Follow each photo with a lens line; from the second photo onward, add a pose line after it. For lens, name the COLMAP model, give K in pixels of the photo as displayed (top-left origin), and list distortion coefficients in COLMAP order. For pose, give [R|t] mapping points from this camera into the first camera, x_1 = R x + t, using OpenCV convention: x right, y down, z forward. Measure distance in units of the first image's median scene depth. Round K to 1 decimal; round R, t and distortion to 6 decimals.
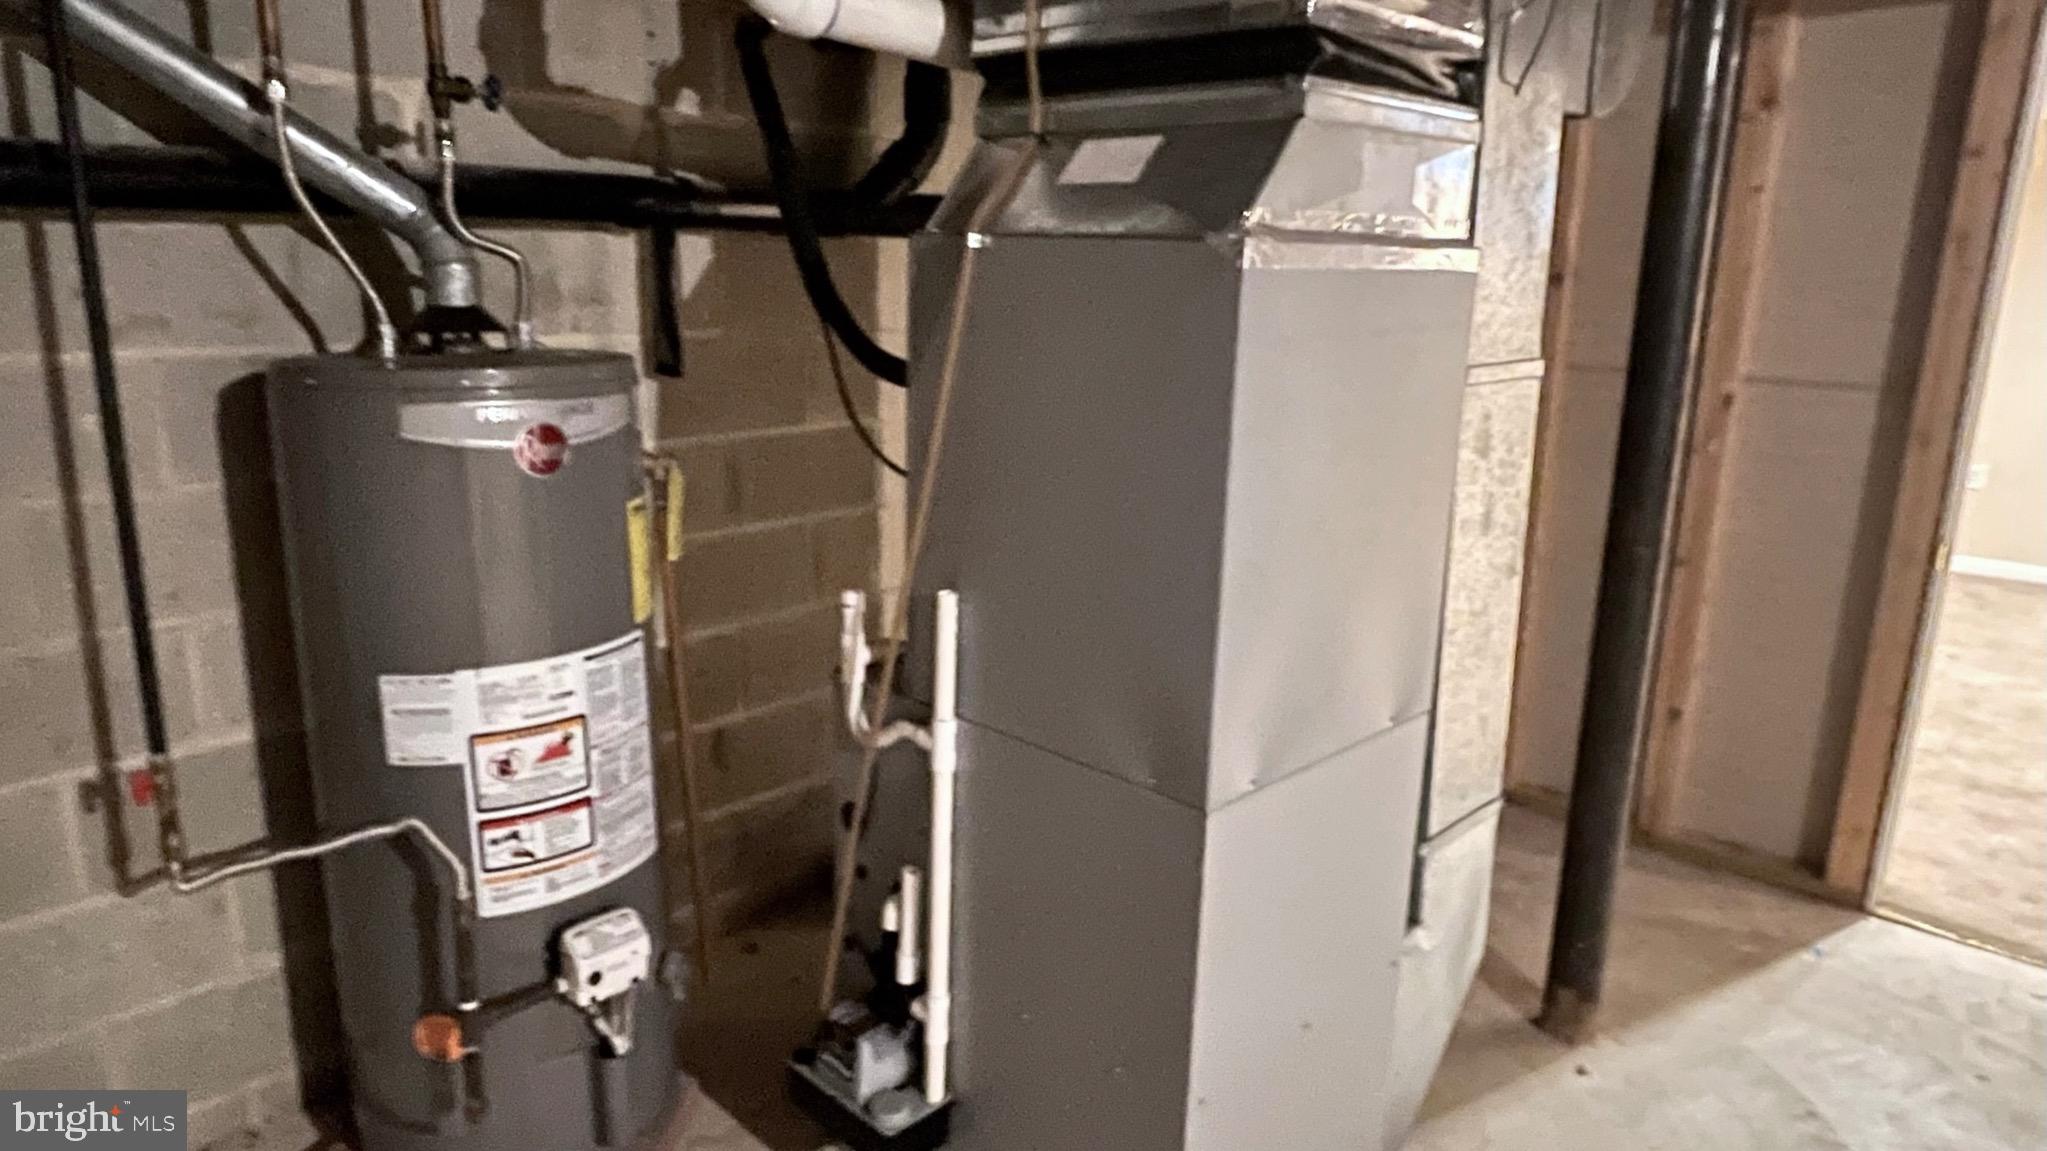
lens RADIAL K [[1335.3, 0, 1023.1], [0, 1335.3, 574.6], [0, 0, 1]] dist [0.006415, -0.001372]
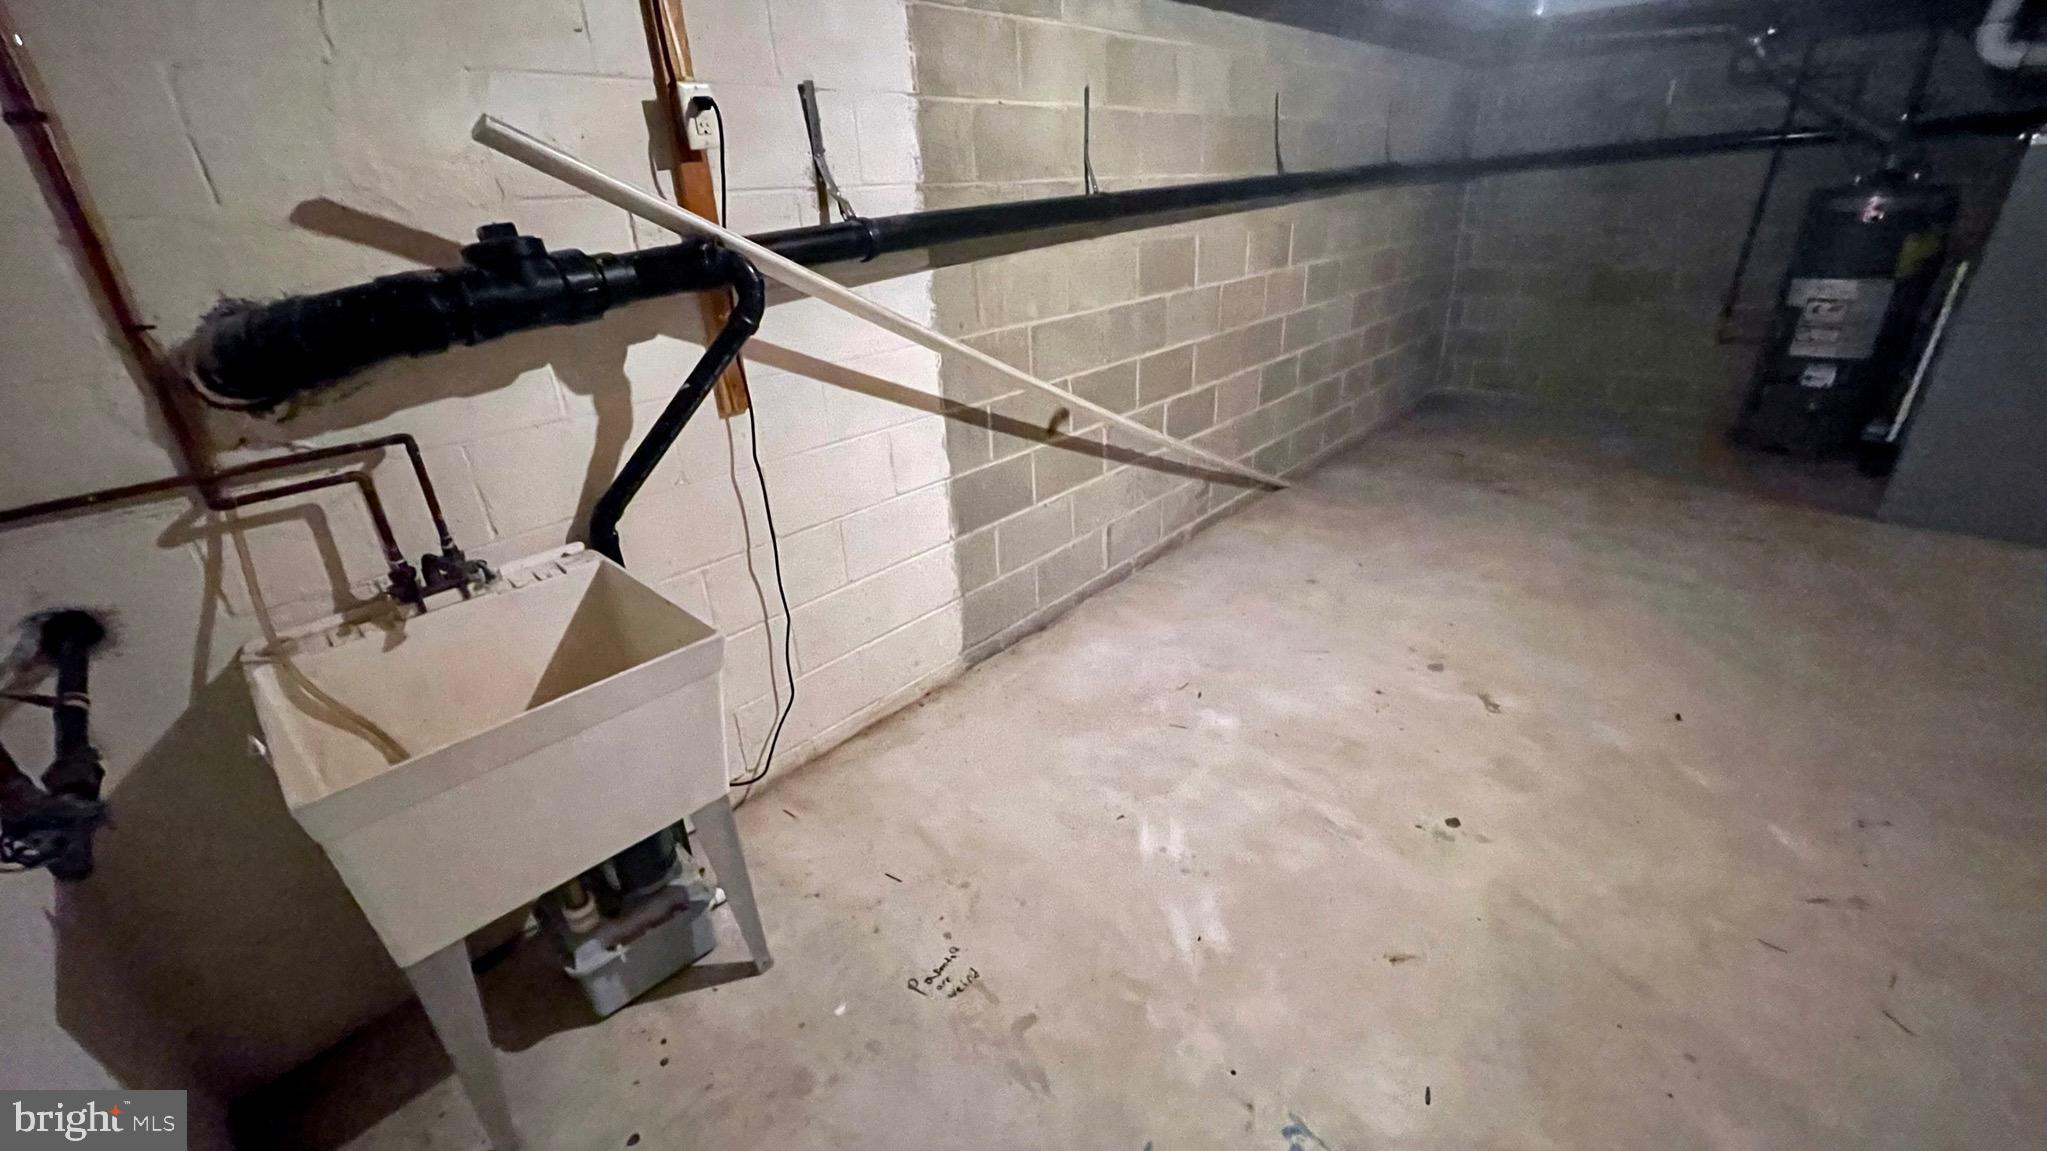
lens RADIAL K [[828.7, 0, 1014.7], [0, 828.7, 573.0], [0, 0, 1]] dist [0.004194, -0.002051]
pose [[0.017437, 0.400044, -0.916330, 1.819185], [-0.185033, 0.901931, 0.390236, 0.299210], [0.982578, 0.162746, 0.089748, -1.130223]]
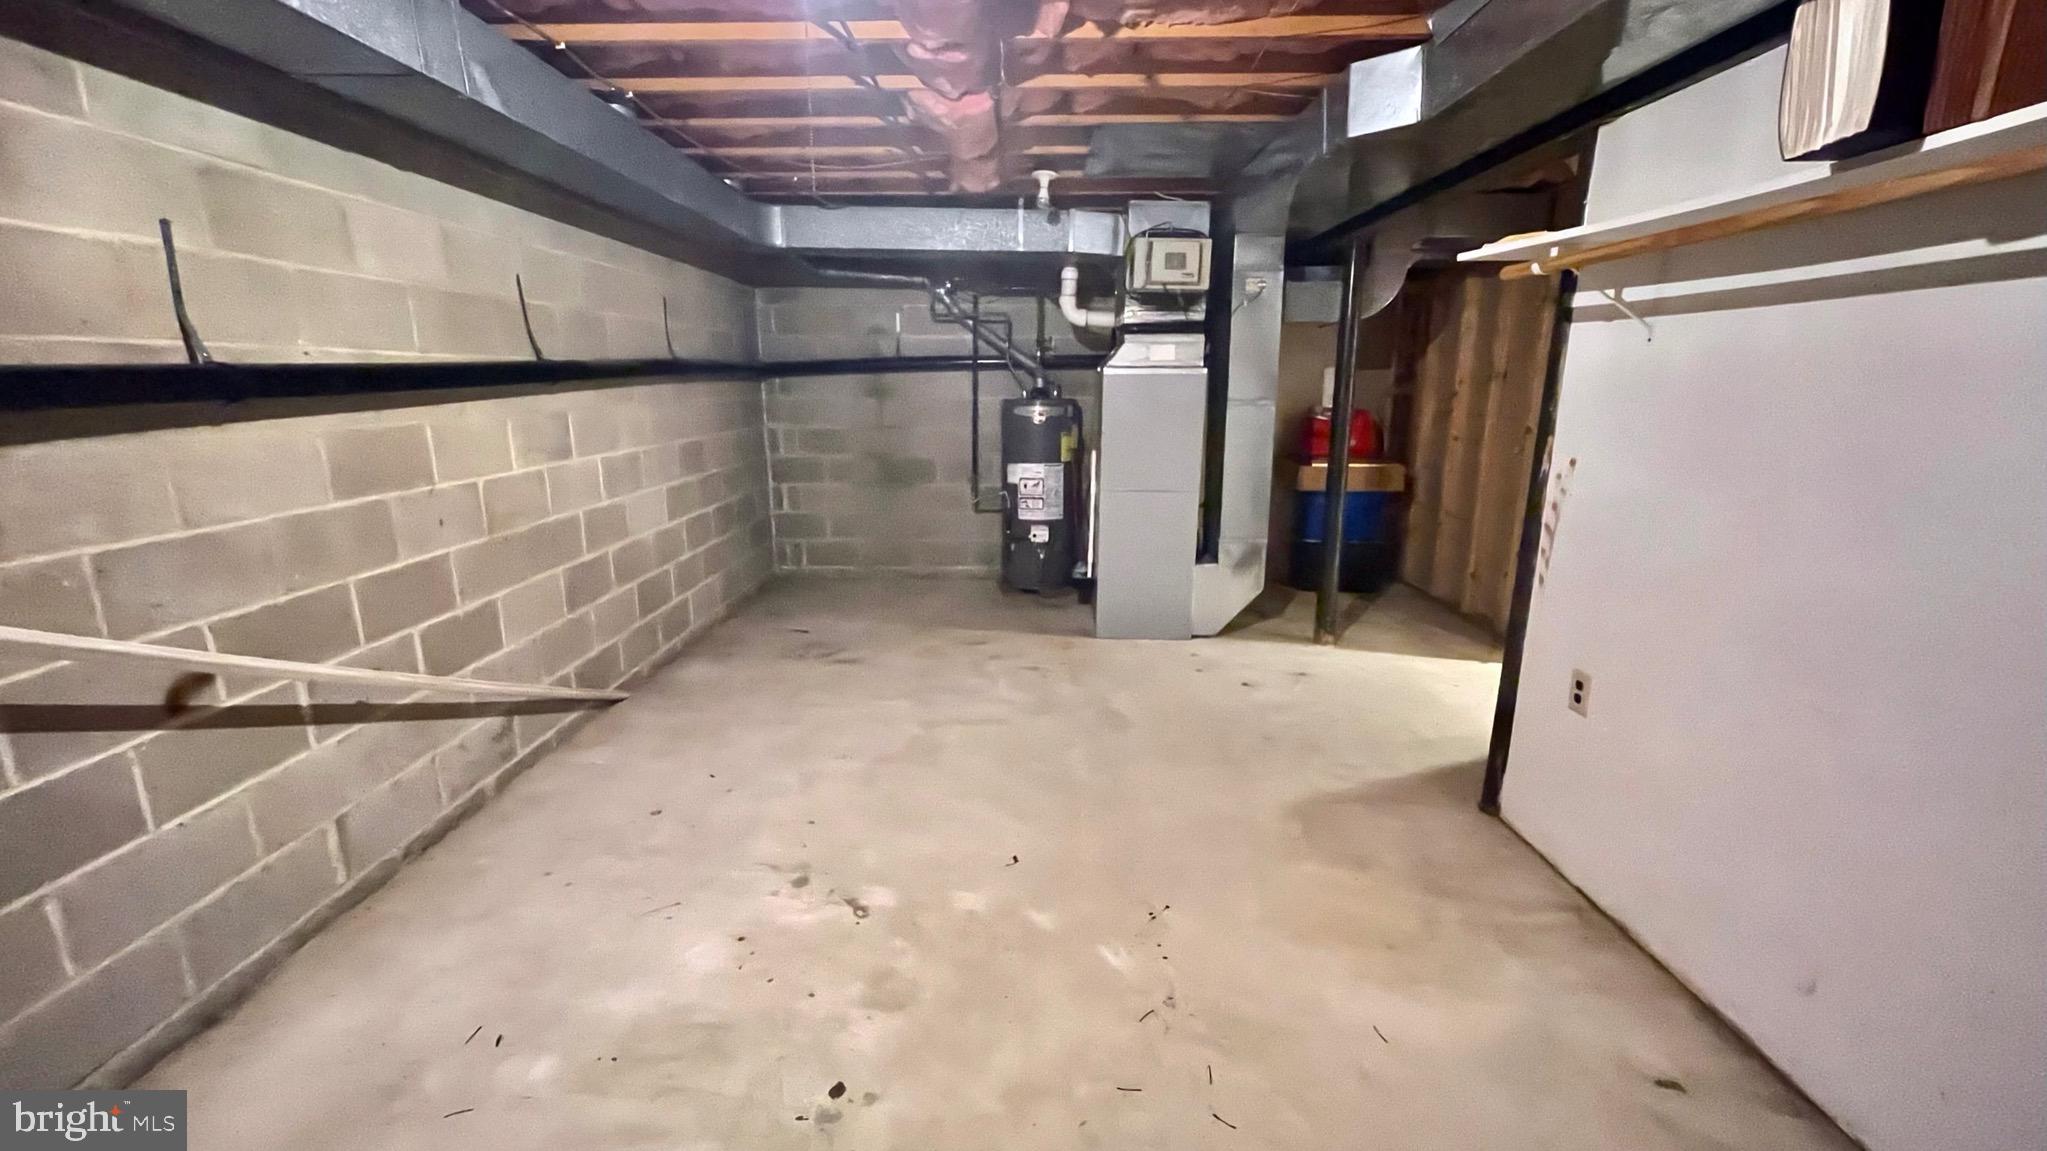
lens RADIAL K [[828.7, 0, 1021.1], [0, 828.7, 572.7], [0, 0, 1]] dist [0.004194, -0.002051]
pose [[0.679137, 0.154023, -0.717670, 1.674808], [-0.163799, 0.984882, 0.056366, 0.274563], [0.715501, 0.079273, 0.694099, -0.959718]]
